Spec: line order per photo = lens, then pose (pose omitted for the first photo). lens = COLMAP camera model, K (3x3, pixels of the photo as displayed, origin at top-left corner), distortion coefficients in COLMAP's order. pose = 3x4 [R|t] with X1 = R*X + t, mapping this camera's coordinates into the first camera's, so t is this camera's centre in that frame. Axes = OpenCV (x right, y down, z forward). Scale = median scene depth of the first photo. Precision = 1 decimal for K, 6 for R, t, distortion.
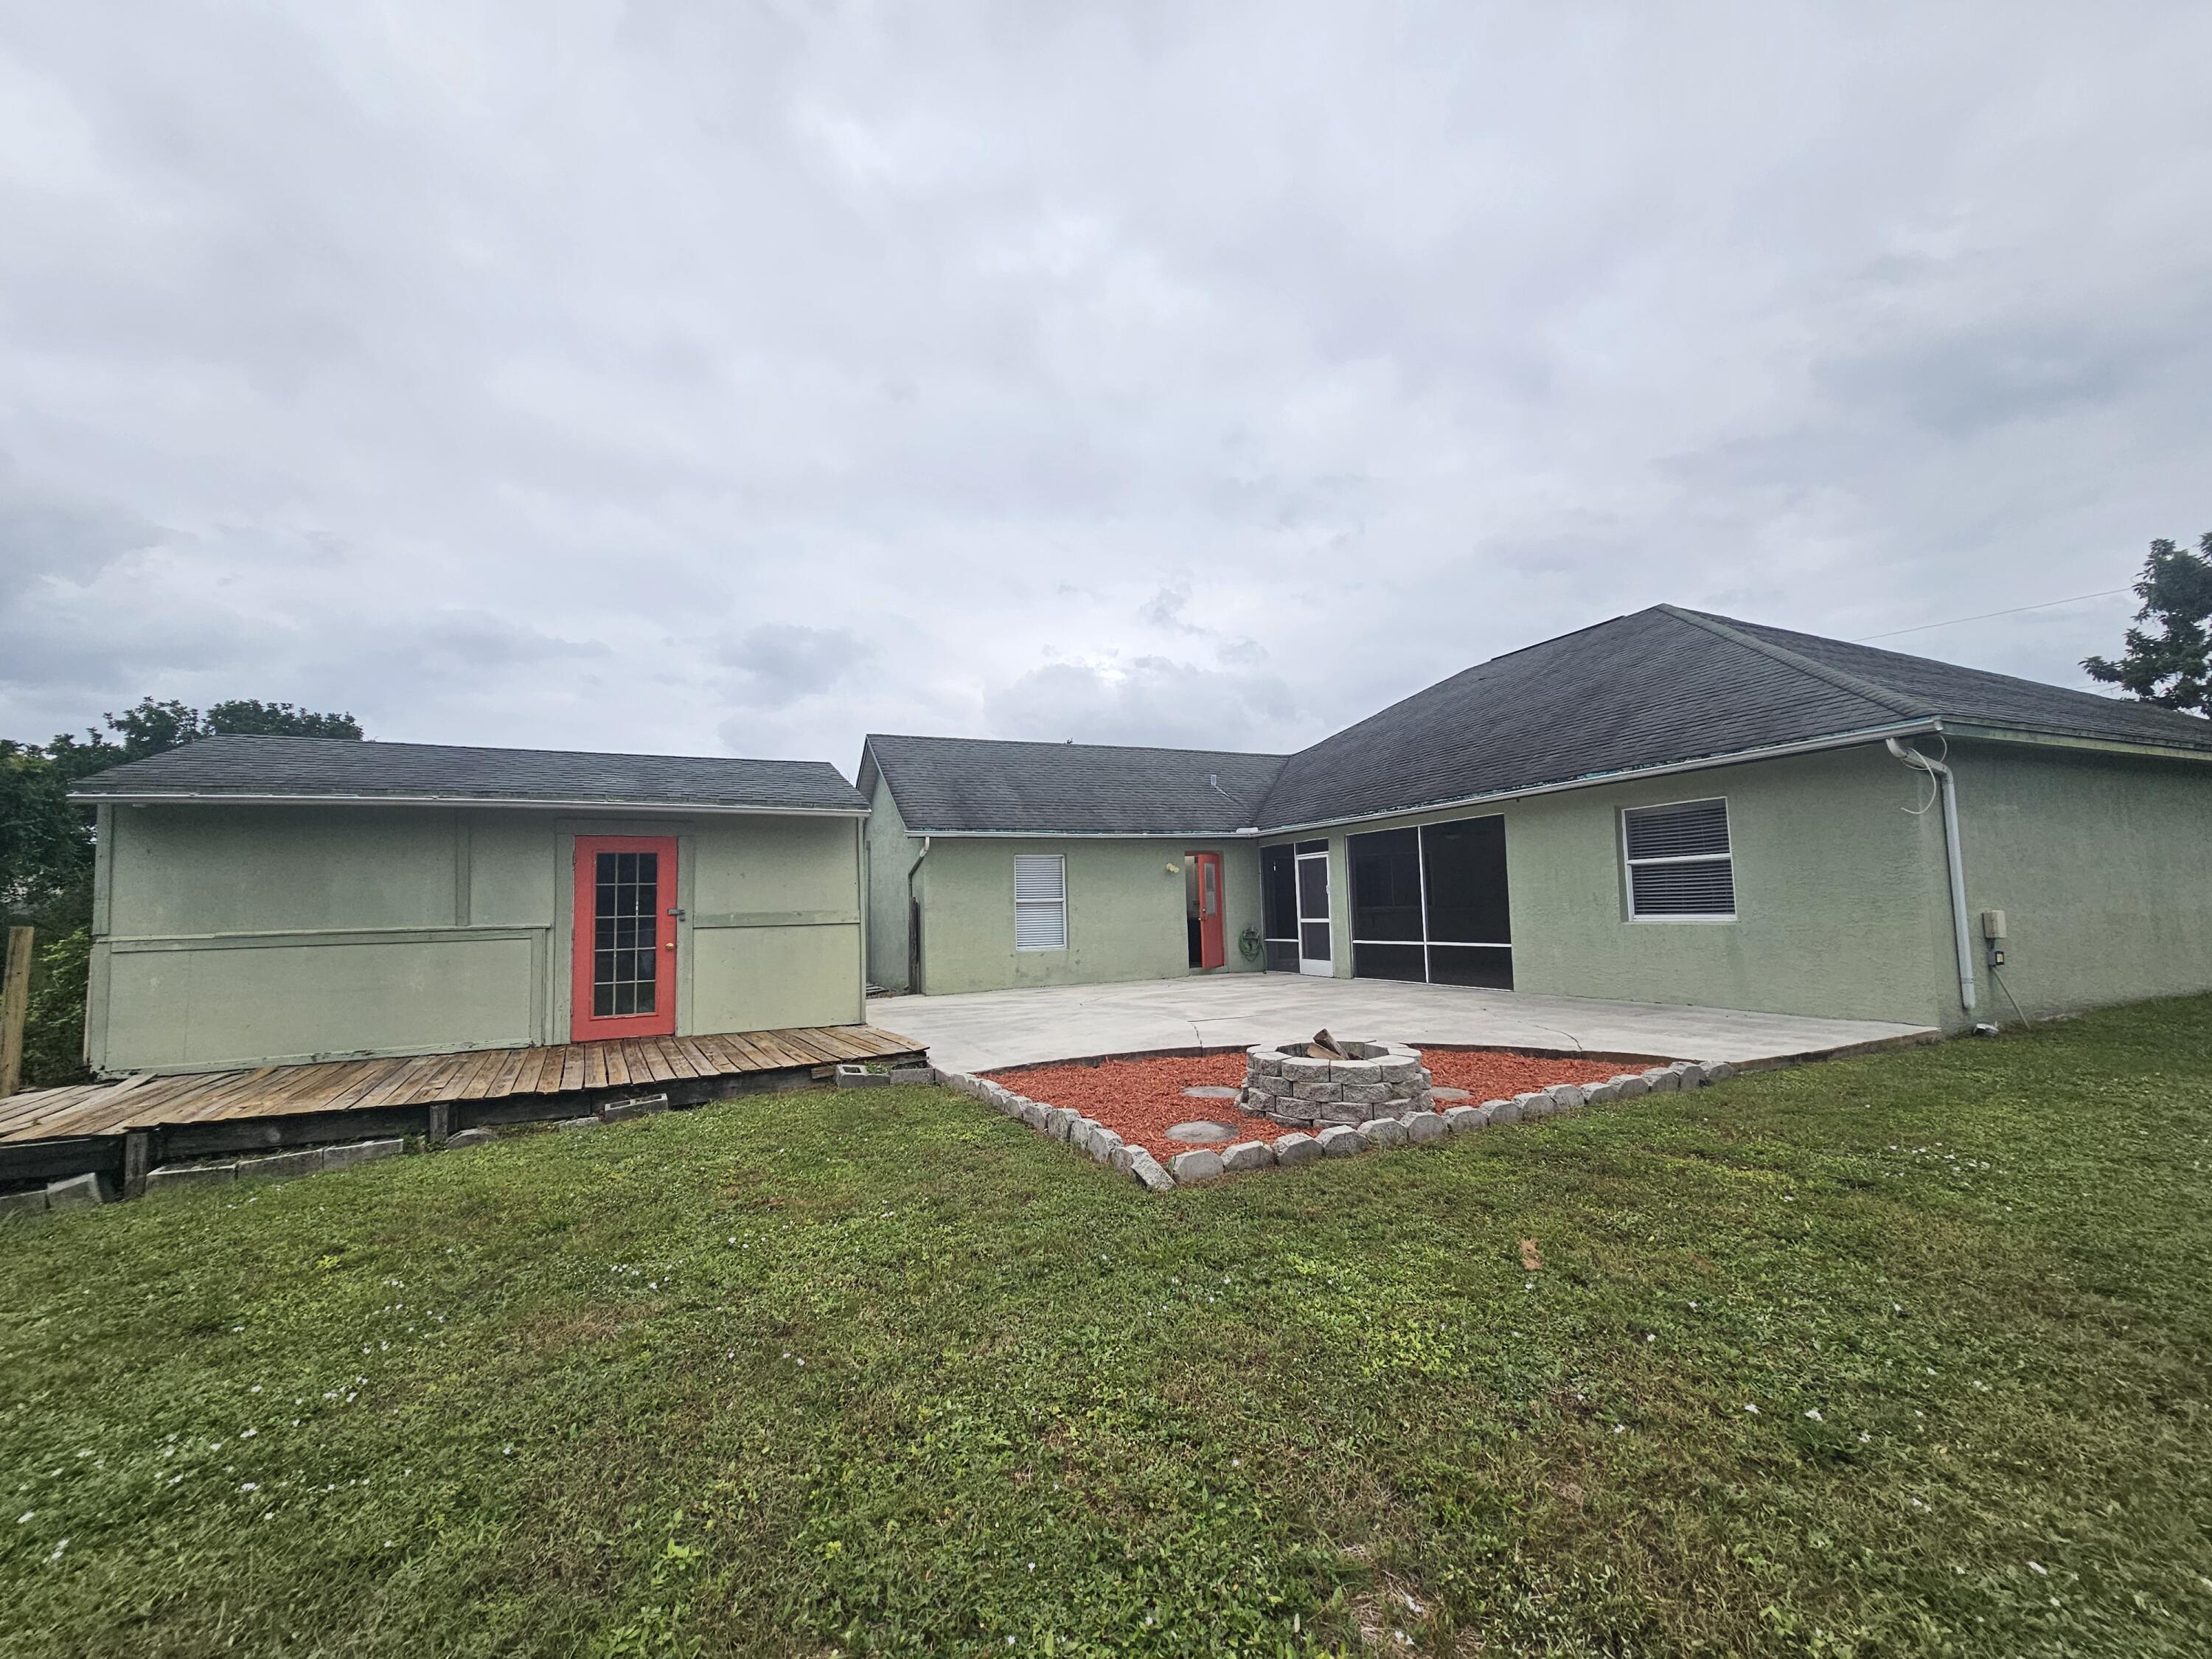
lens RADIAL K [[908.3, 0, 1113.8], [0, 908.3, 837.9], [0, 0, 1]] dist [-0.004844, 0.003512]
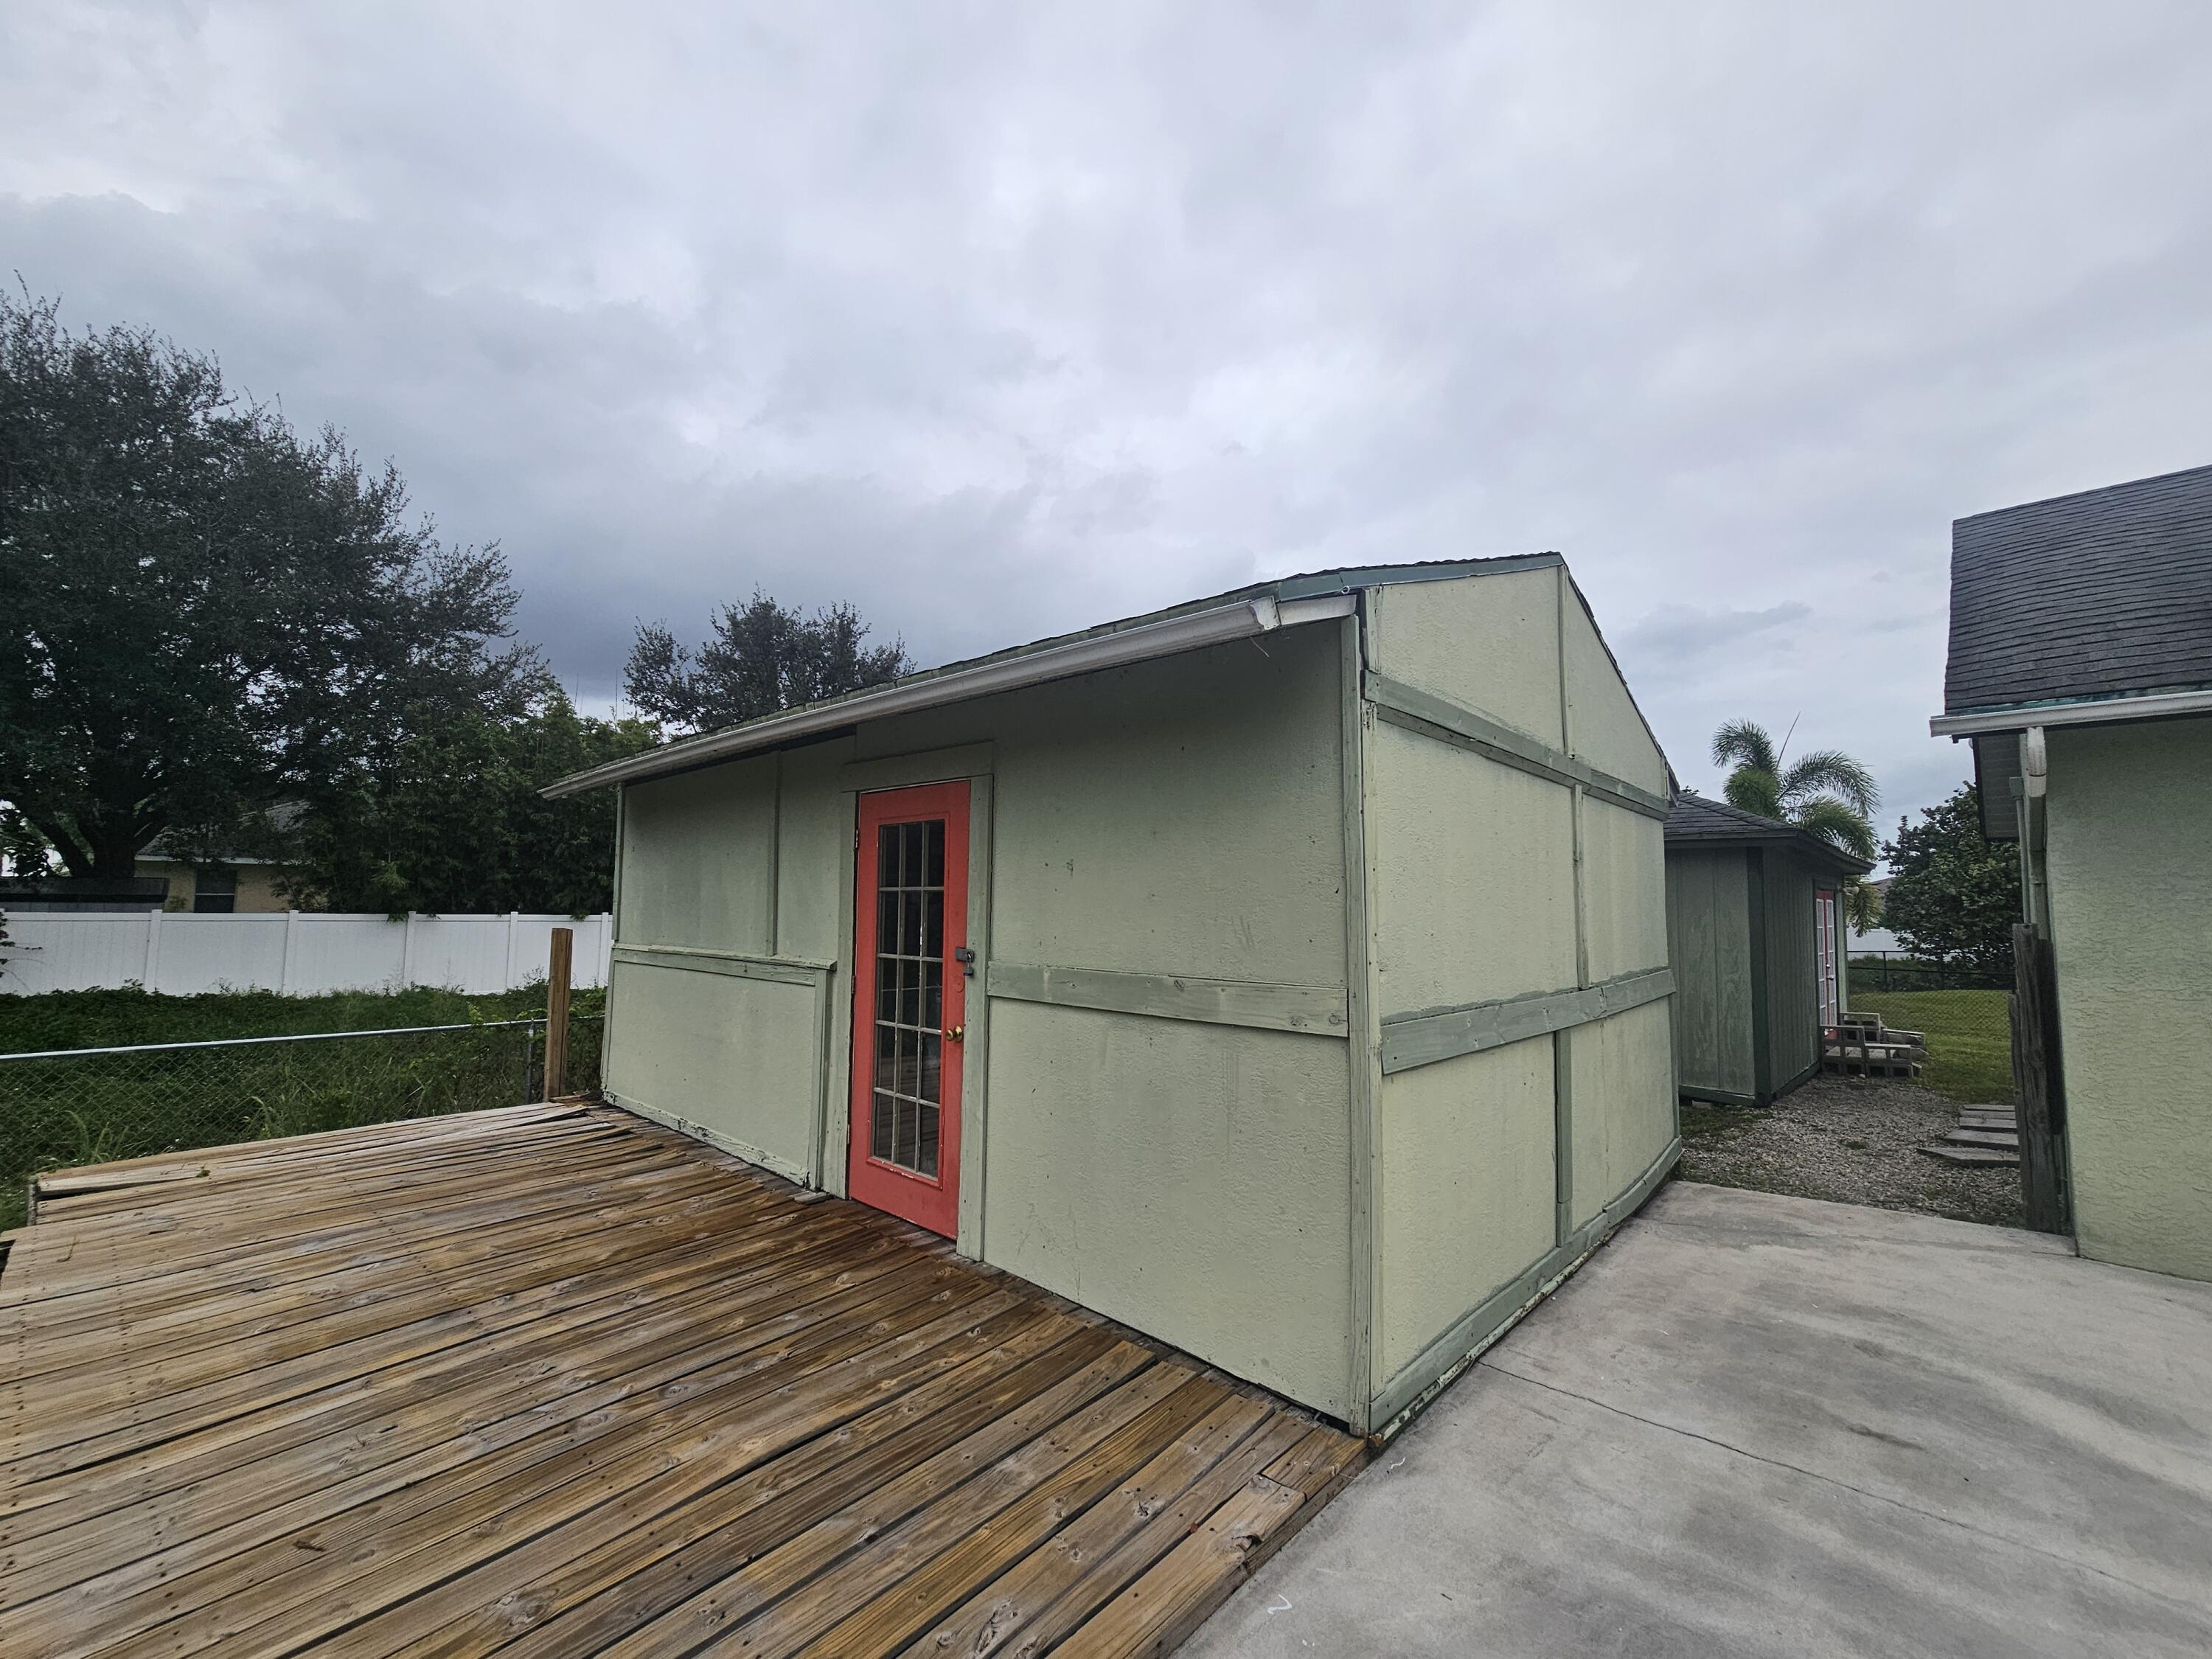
lens RADIAL K [[908.3, 0, 1113.8], [0, 908.3, 837.9], [0, 0, 1]] dist [-0.004844, 0.003512]
pose [[0.349522, -0.042983, -0.935942, -0.048340], [0.043359, 0.998619, -0.029669, 0.037033], [0.935924, -0.030212, 0.350903, 0.789953]]
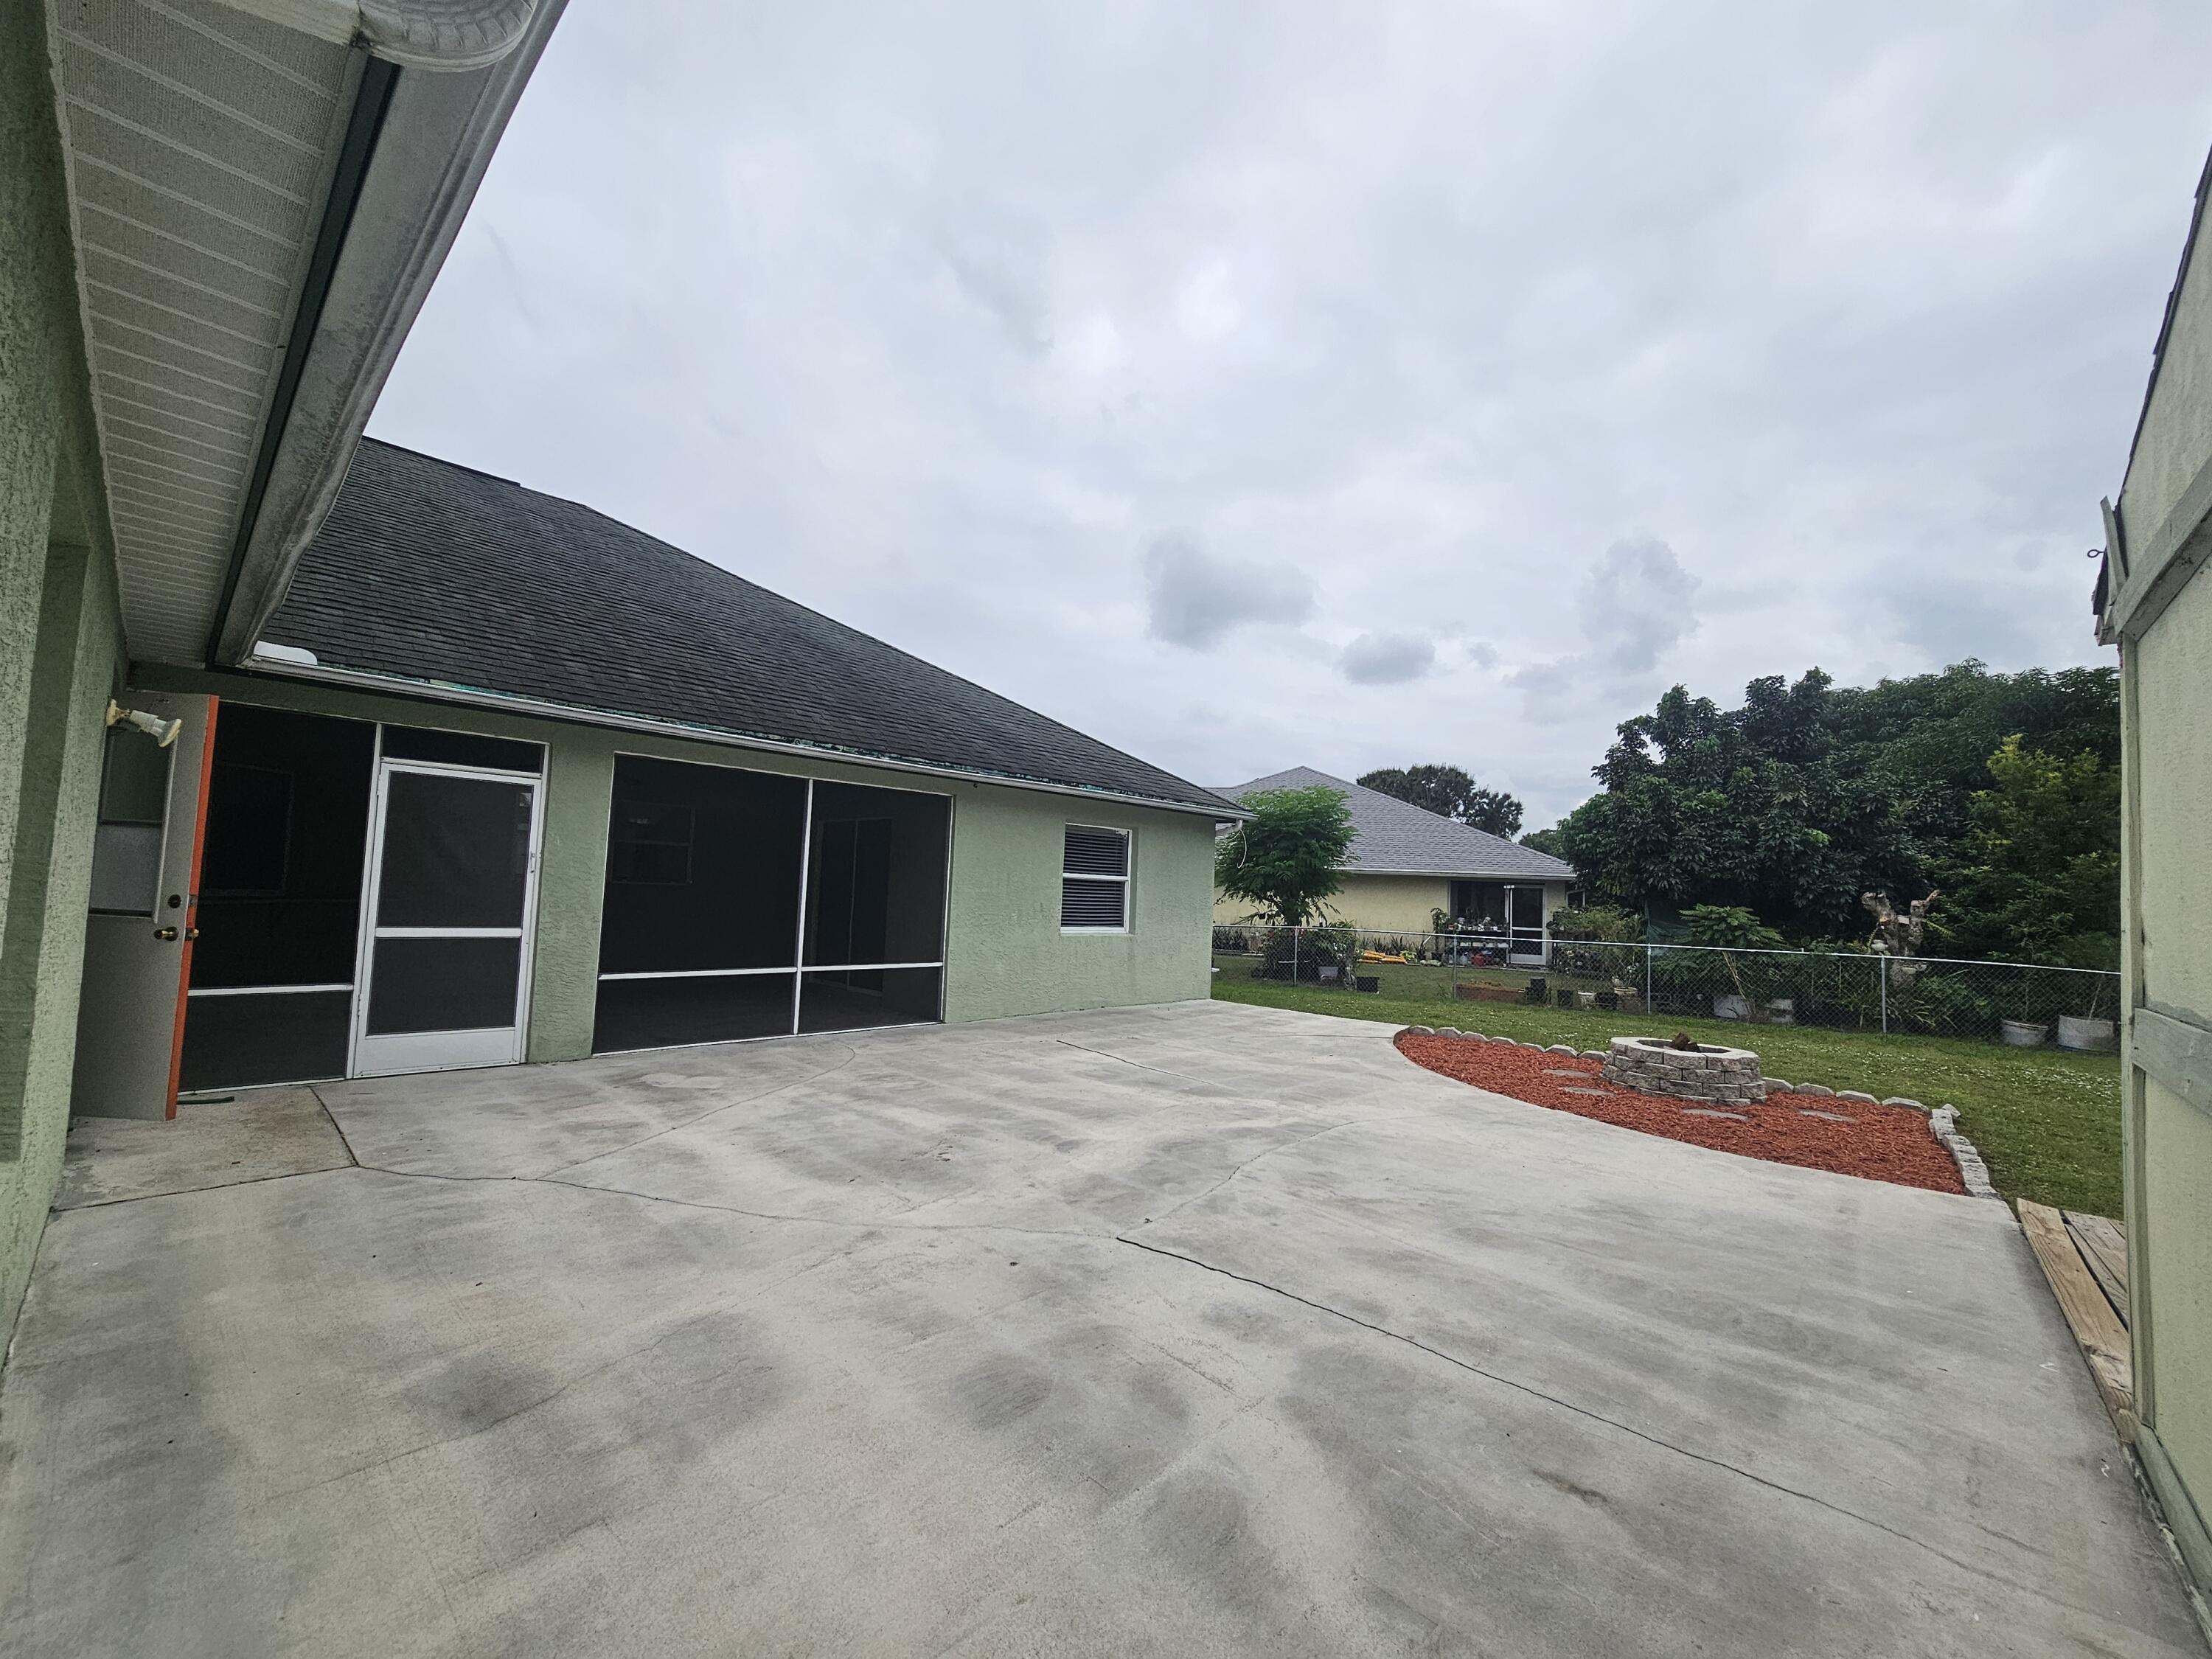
lens RADIAL K [[908.3, 0, 1113.8], [0, 908.3, 837.9], [0, 0, 1]] dist [-0.004844, 0.003512]
pose [[-0.377272, 0.071695, 0.923323, -0.377354], [-0.102784, 0.987598, -0.118683, 0.096532], [-0.920381, -0.139679, -0.365224, 1.263976]]
